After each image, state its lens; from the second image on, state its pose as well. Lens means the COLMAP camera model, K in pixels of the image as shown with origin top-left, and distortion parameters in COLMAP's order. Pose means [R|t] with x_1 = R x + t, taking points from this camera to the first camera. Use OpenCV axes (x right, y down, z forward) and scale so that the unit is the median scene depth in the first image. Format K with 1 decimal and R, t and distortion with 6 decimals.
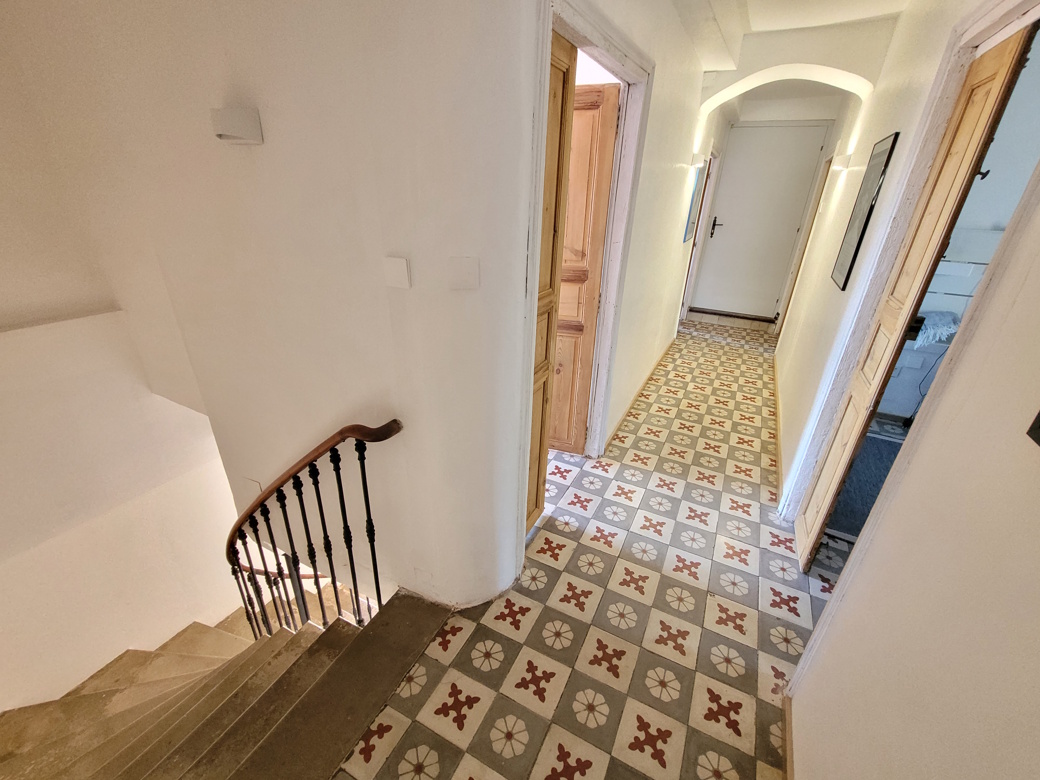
lens RADIAL K [[418.0, 0, 519.4], [0, 418.0, 412.4], [0, 0, 1]] dist [-0.000974, -0.000092]
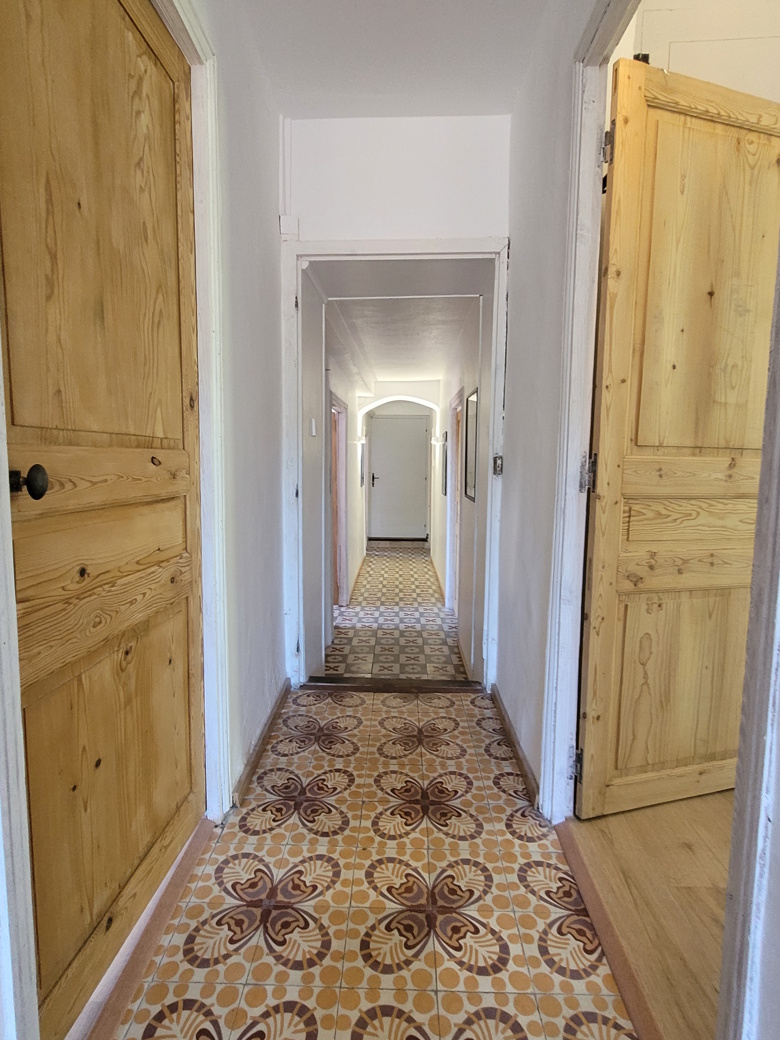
lens RADIAL K [[418.0, 0, 390.0], [0, 418.0, 520.0], [0, 0, 1]] dist [-0.000974, -0.000092]
pose [[0.896350, -0.087051, 0.434717, -0.450646], [0.226861, 0.932498, -0.281037, 0.391040], [-0.380908, 0.350528, 0.855593, -0.750547]]
